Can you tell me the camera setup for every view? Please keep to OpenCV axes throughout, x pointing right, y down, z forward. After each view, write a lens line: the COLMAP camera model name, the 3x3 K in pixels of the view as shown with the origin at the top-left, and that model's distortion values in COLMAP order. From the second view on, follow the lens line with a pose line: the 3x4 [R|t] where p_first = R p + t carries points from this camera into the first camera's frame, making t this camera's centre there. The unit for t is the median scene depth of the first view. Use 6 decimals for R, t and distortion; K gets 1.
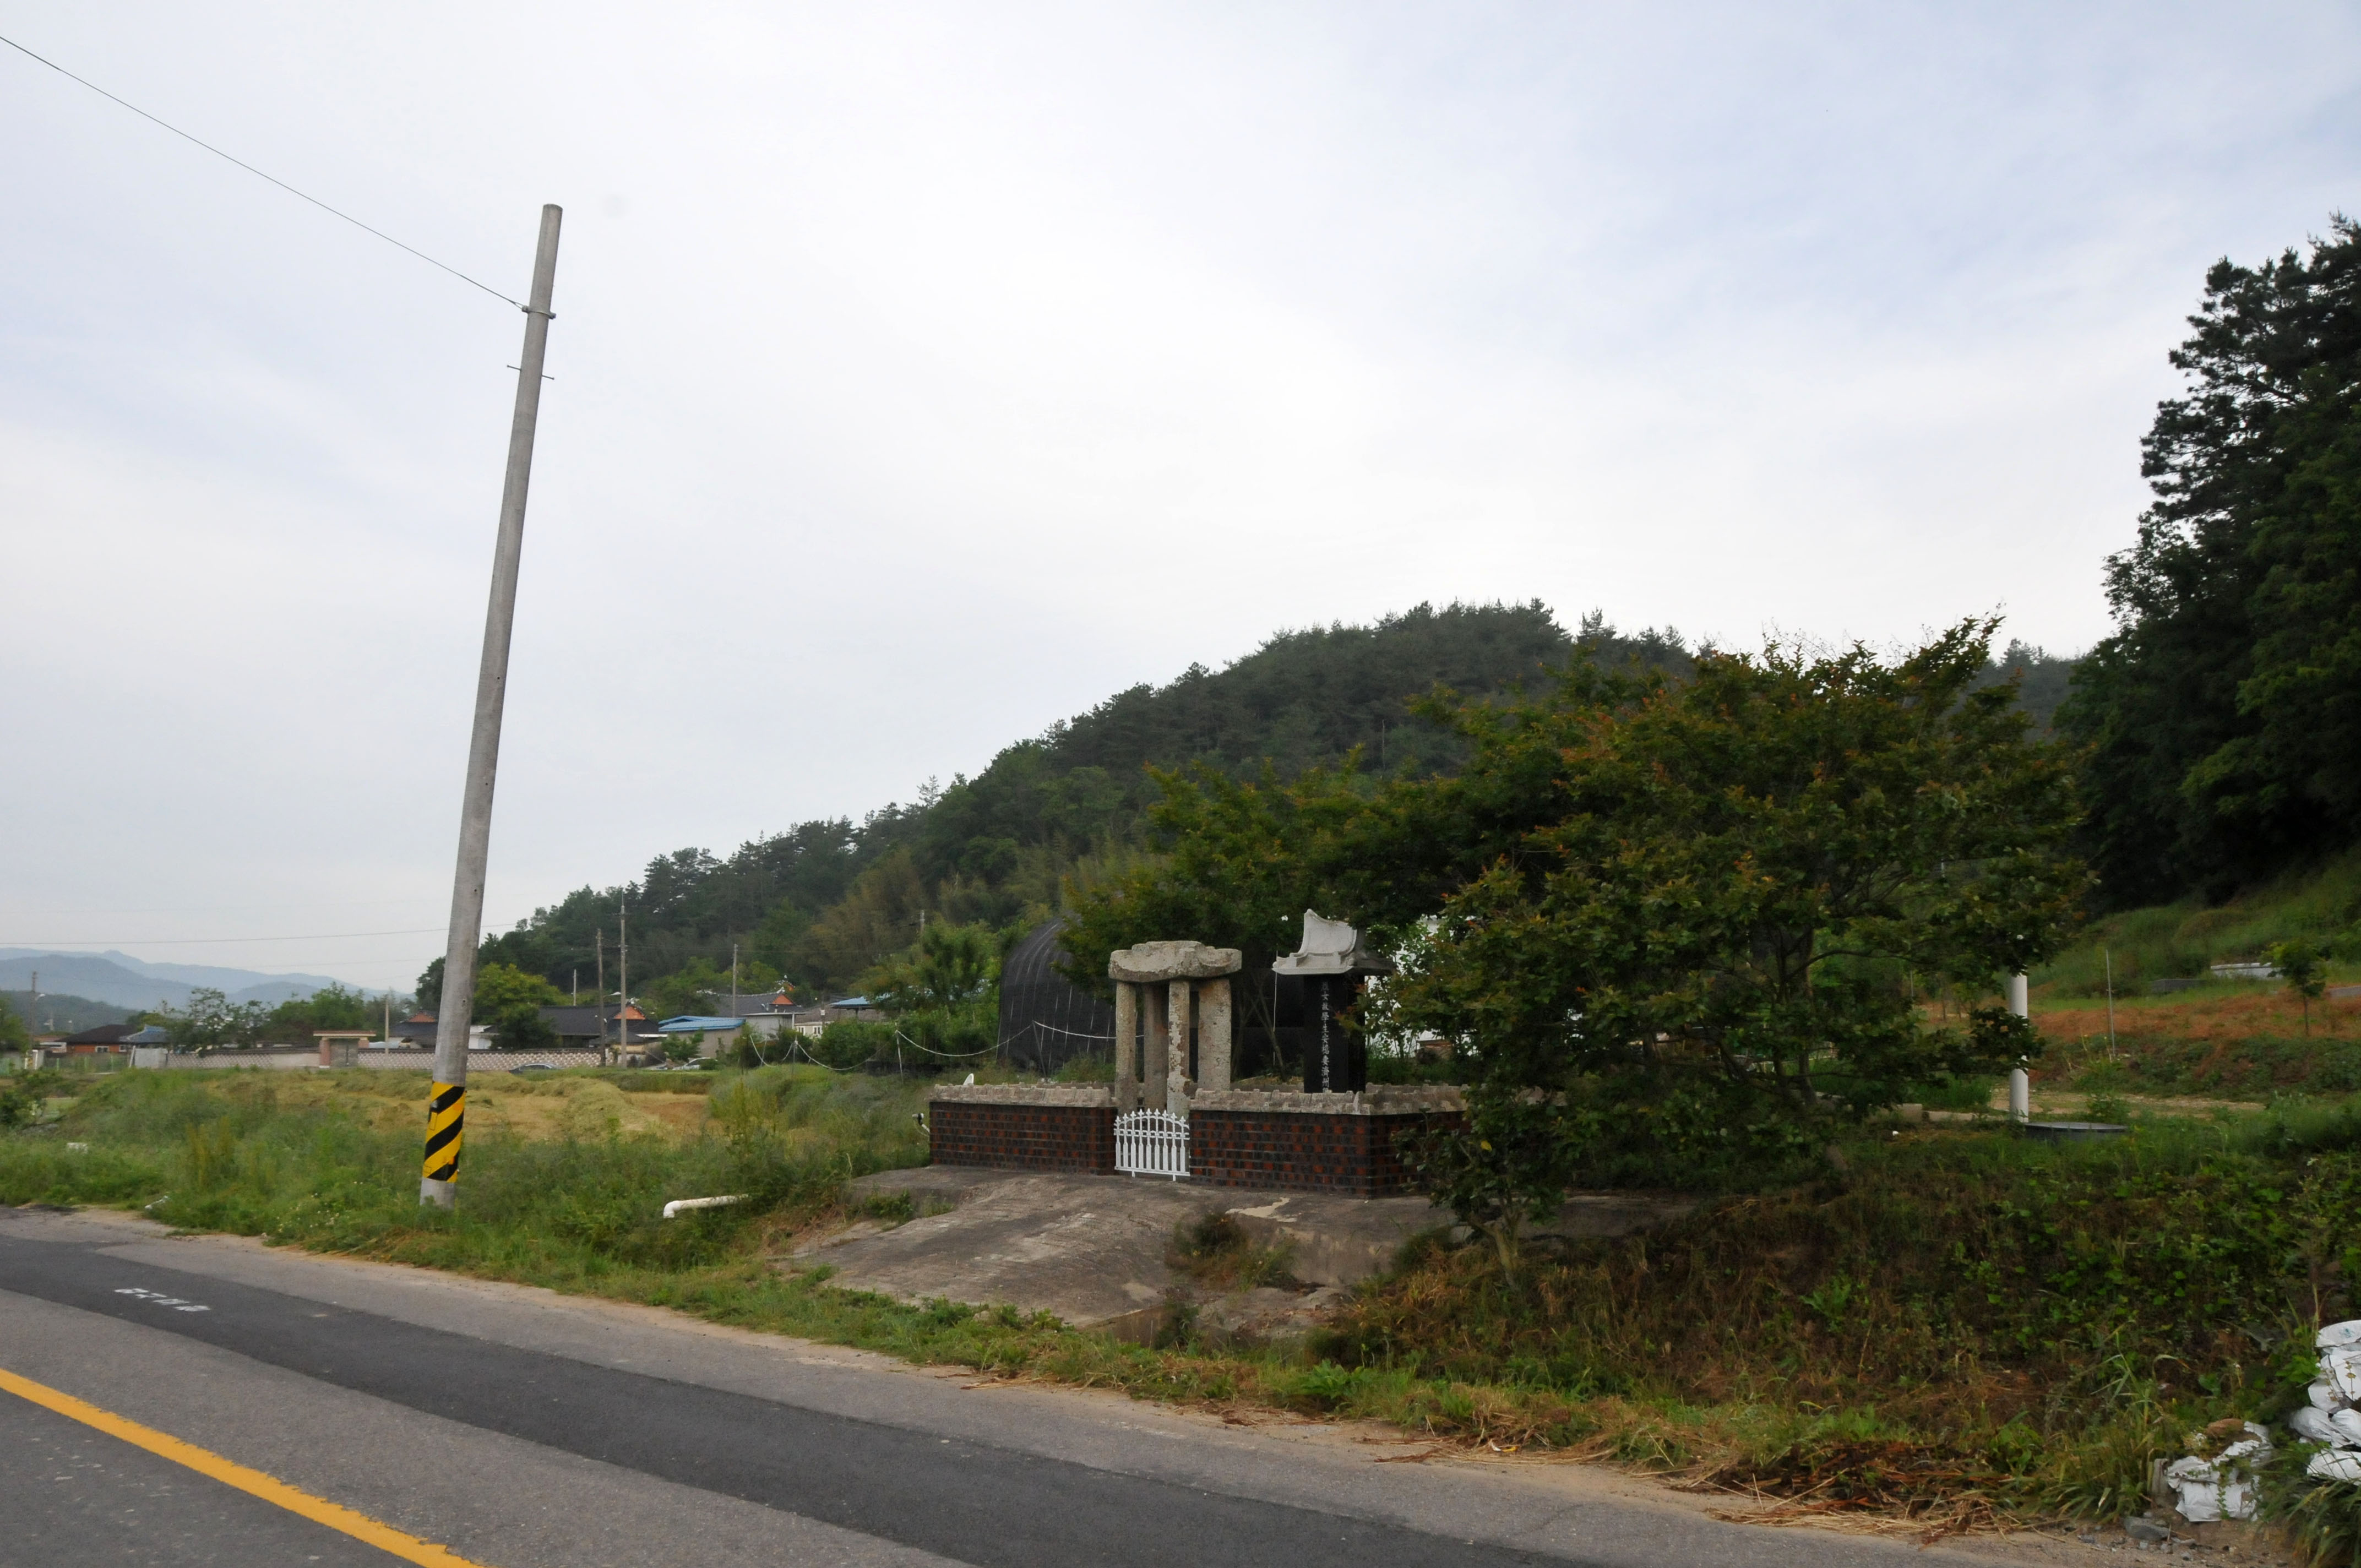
lens RADIAL K [[1856.5, 0, 1167.1], [0, 1856.5, 850.1], [0, 0, 1]] dist [-0.166161, 0.133304]
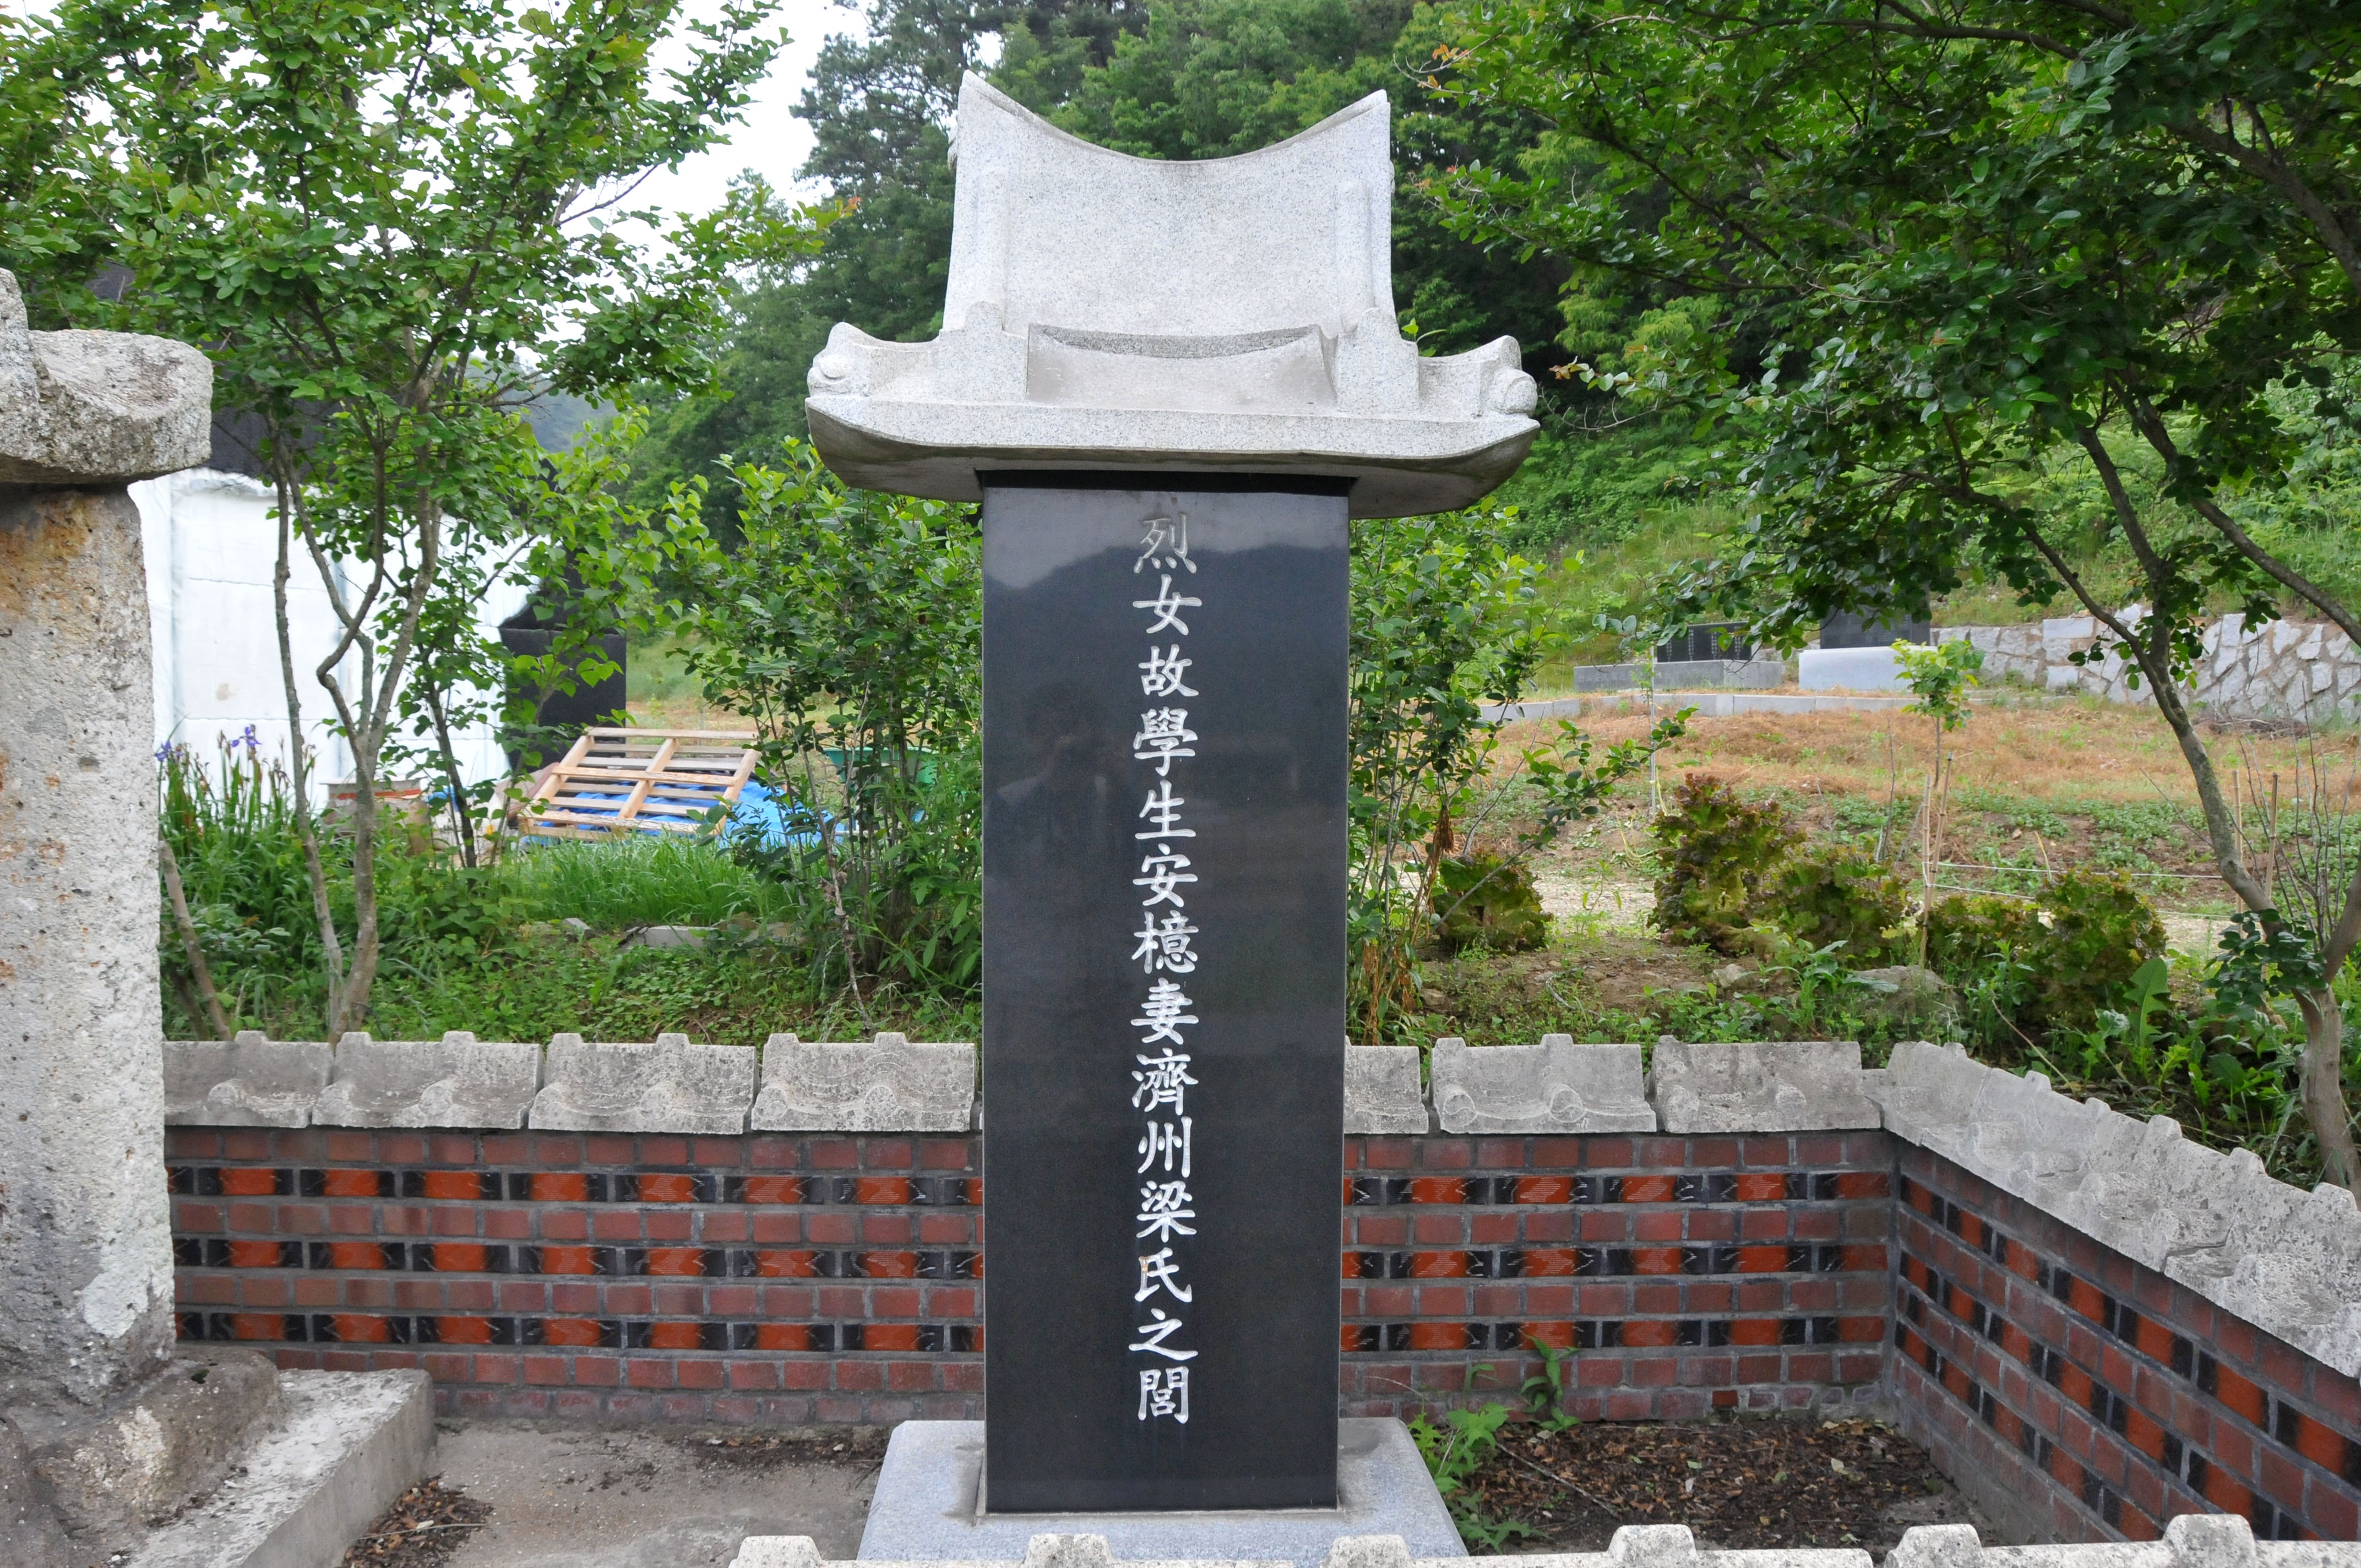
lens RADIAL K [[1856.5, 0, 1167.1], [0, 1856.5, 850.1], [0, 0, 1]] dist [-0.166161, 0.133304]
pose [[0.657590, -0.037154, 0.752459, -0.033720], [-0.086337, 0.988486, 0.124259, 0.079666], [-0.748413, -0.146677, 0.646811, 0.896097]]
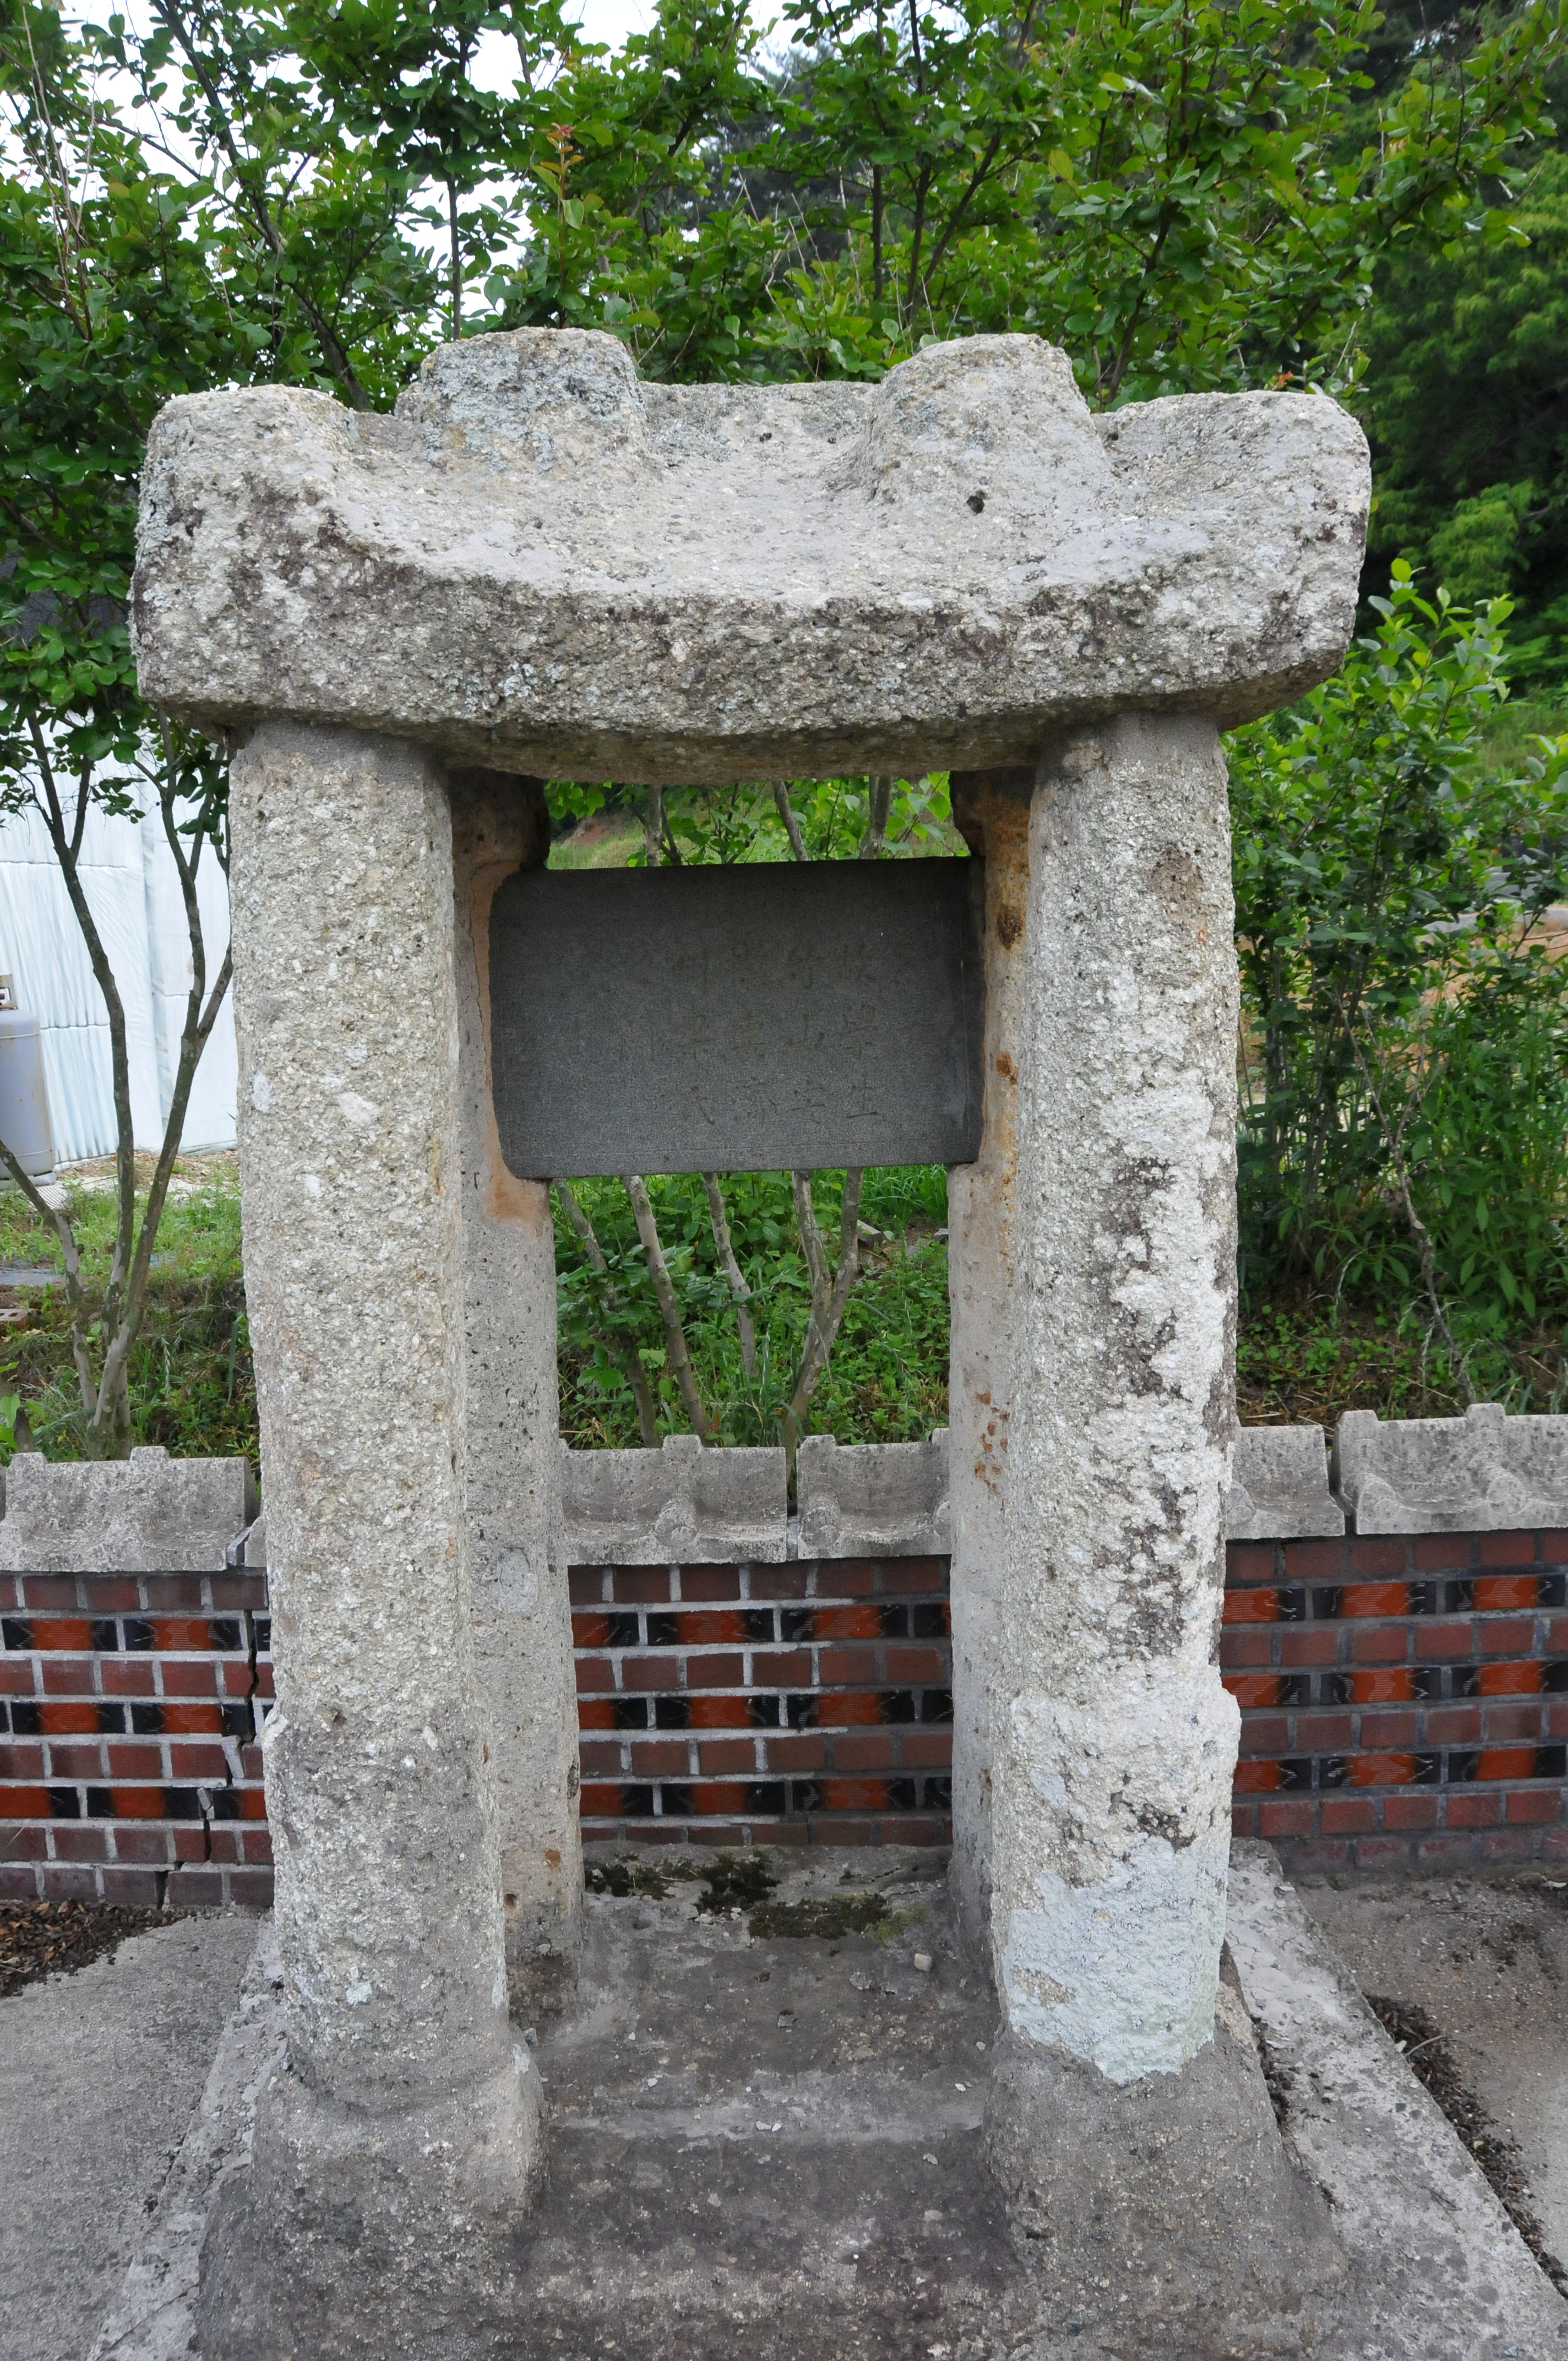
lens RADIAL K [[1856.5, 0, 814.7], [0, 1856.5, 1218.0], [0, 0, 1]] dist [-0.166161, 0.133304]
pose [[0.667890, -0.120843, 0.734384, -0.084666], [-0.046527, 0.978021, 0.203248, 0.082704], [-0.742804, -0.169916, 0.647588, 1.022406]]
